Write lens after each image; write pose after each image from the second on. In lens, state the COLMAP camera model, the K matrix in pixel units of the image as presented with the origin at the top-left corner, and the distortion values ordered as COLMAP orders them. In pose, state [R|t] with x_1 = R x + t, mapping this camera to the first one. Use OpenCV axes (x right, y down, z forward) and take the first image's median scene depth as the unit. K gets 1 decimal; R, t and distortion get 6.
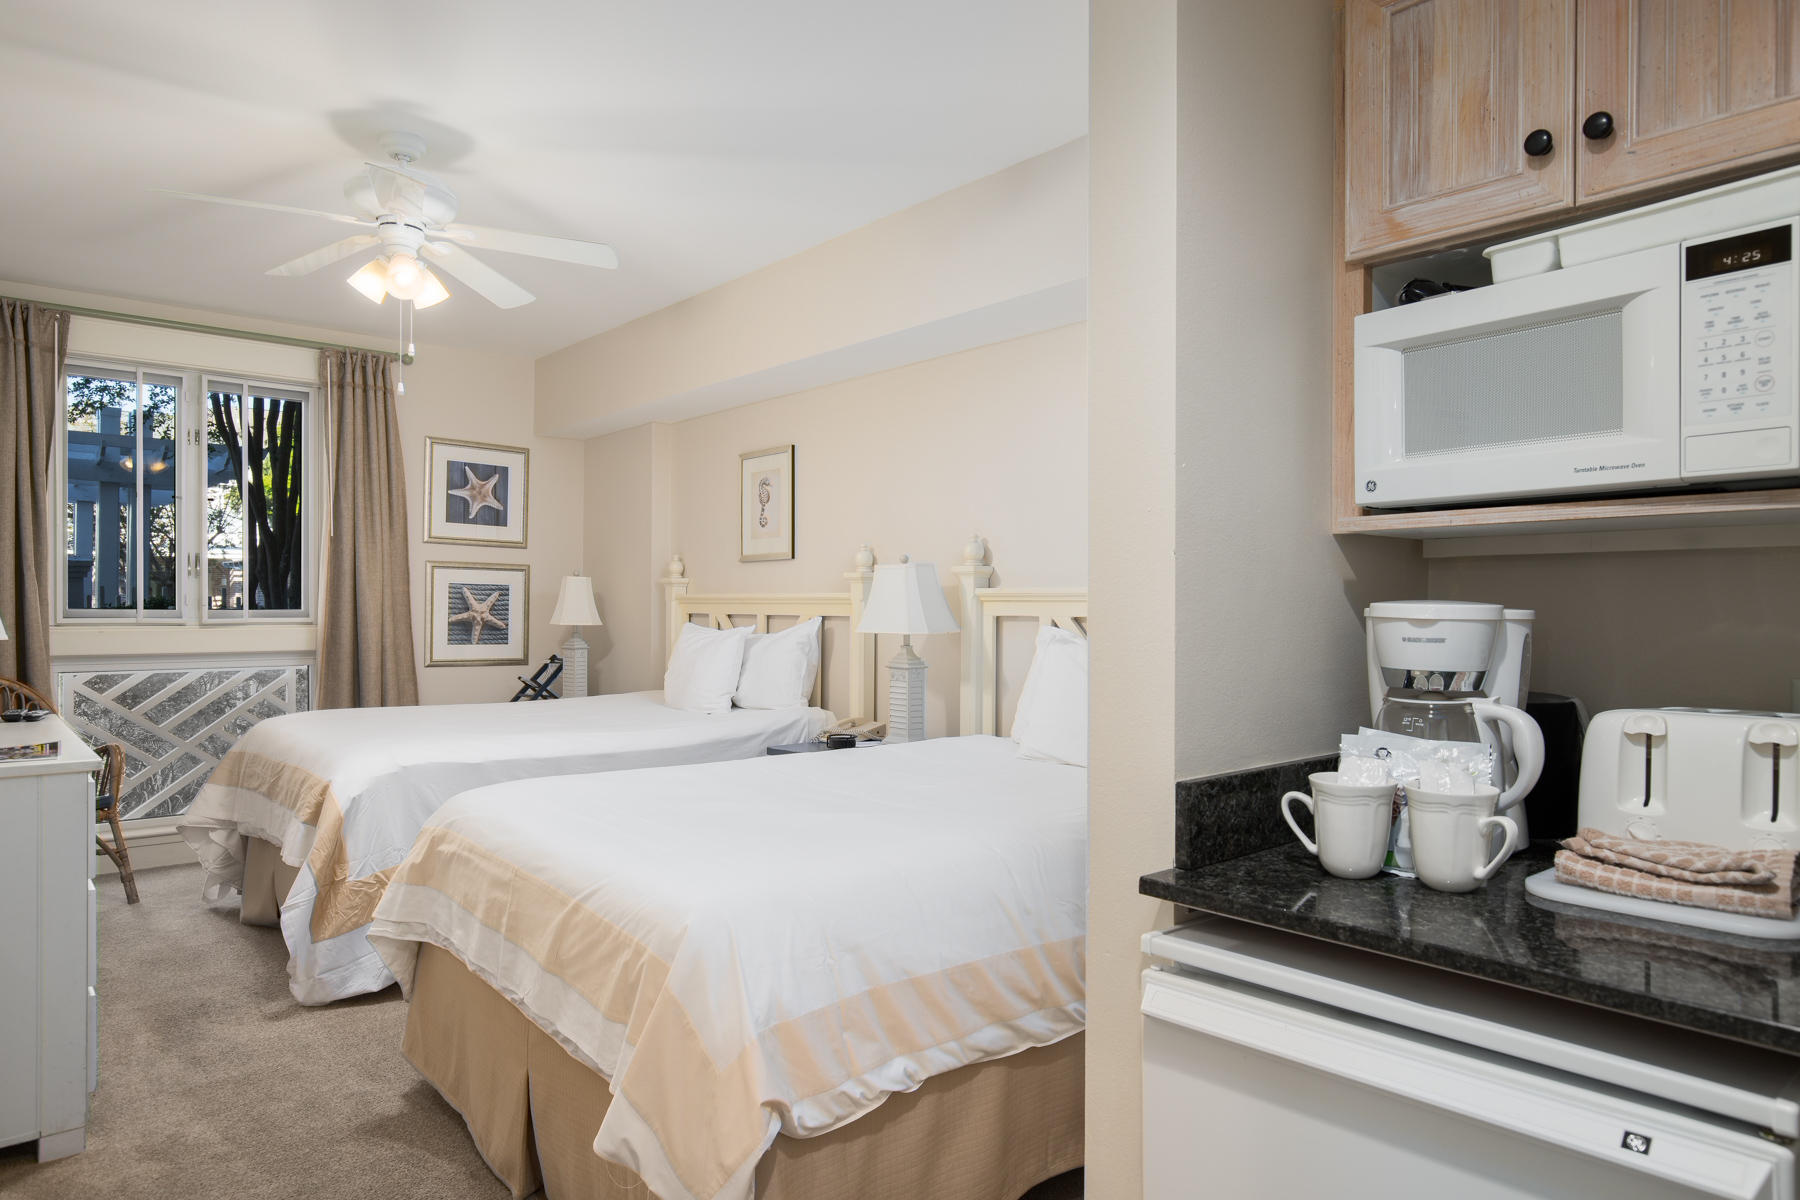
lens RADIAL K [[1143.5, 0, 907.6], [0, 1143.5, 605.1], [0, 0, 1]] dist [-0.005702, -0.000307]
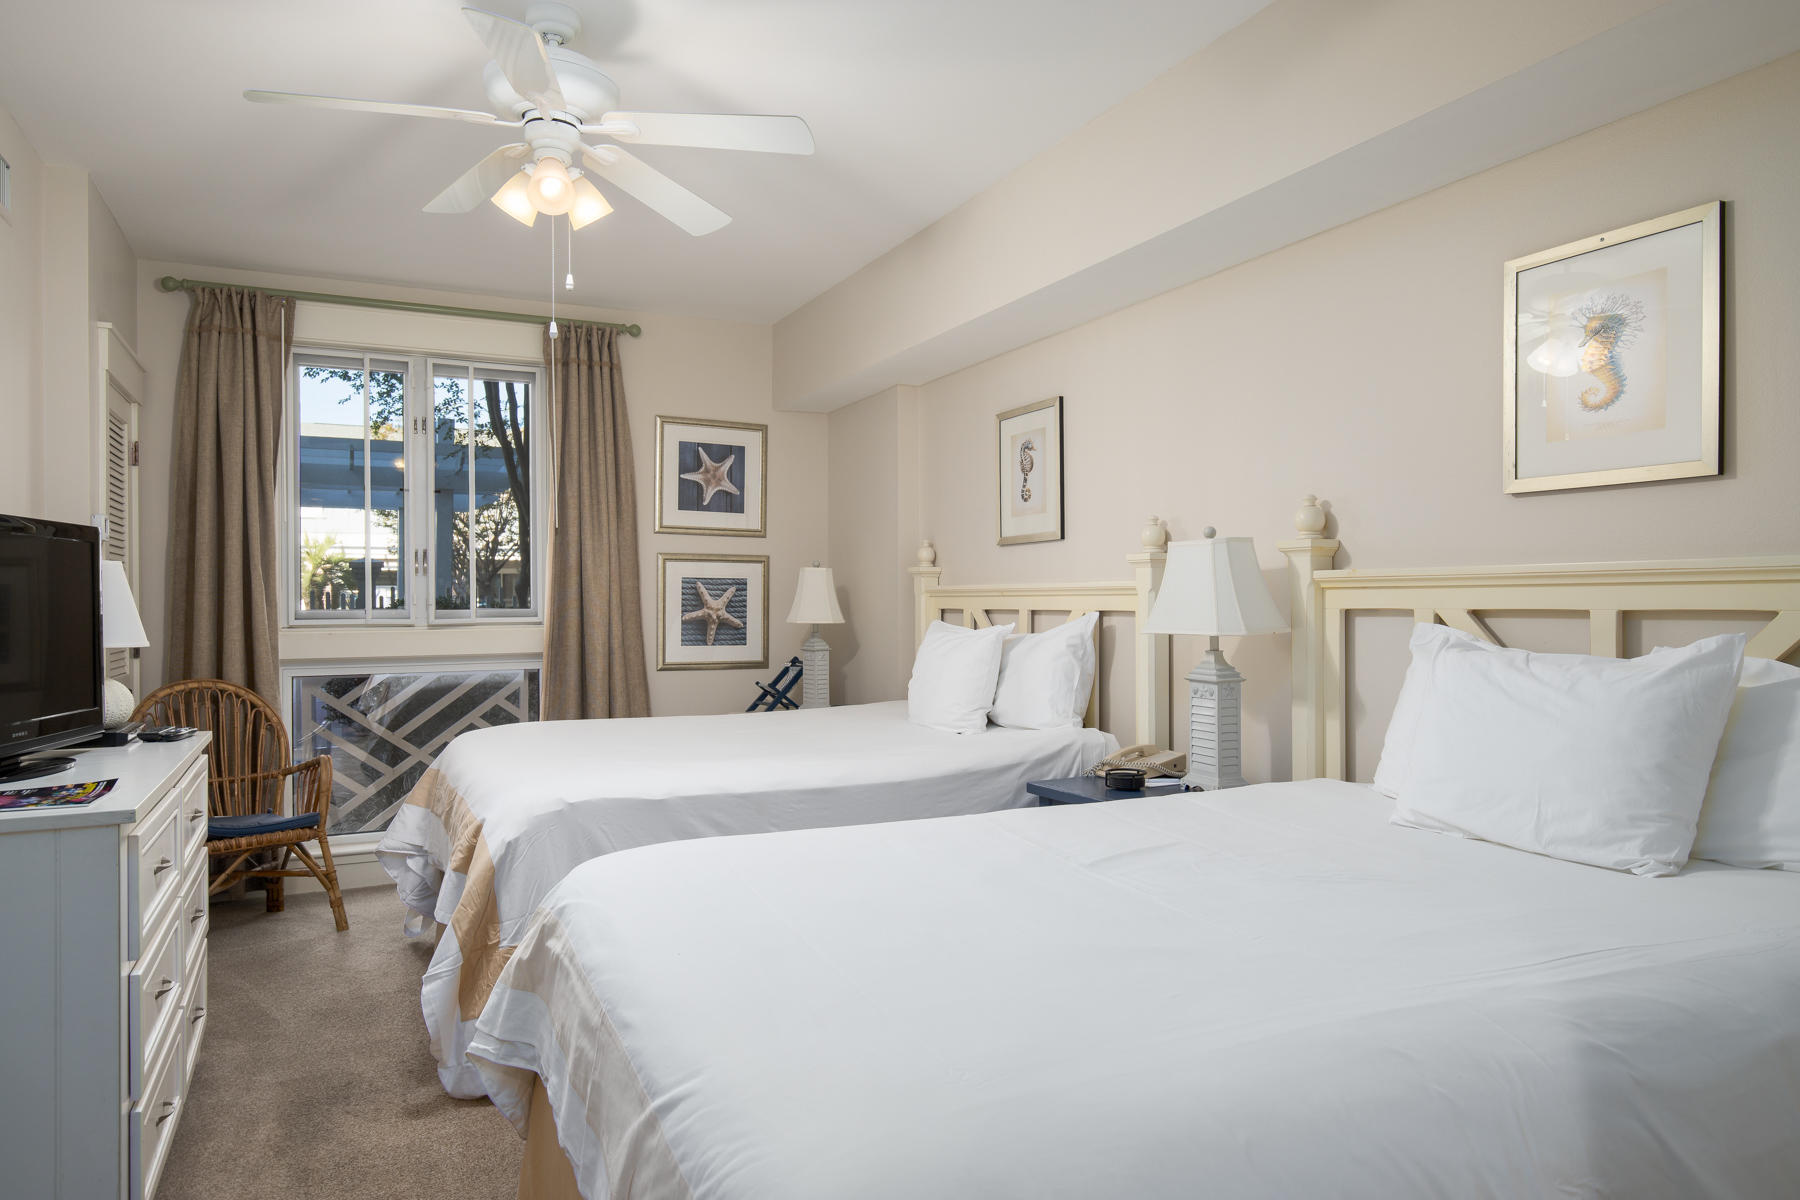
lens RADIAL K [[1143.5, 0, 907.6], [0, 1143.5, 605.1], [0, 0, 1]] dist [-0.005702, -0.000307]
pose [[0.968824, -0.009774, -0.247556, -0.007761], [0.011150, 0.999929, 0.004157, 0.000915], [0.247498, -0.006788, 0.968865, 0.195866]]
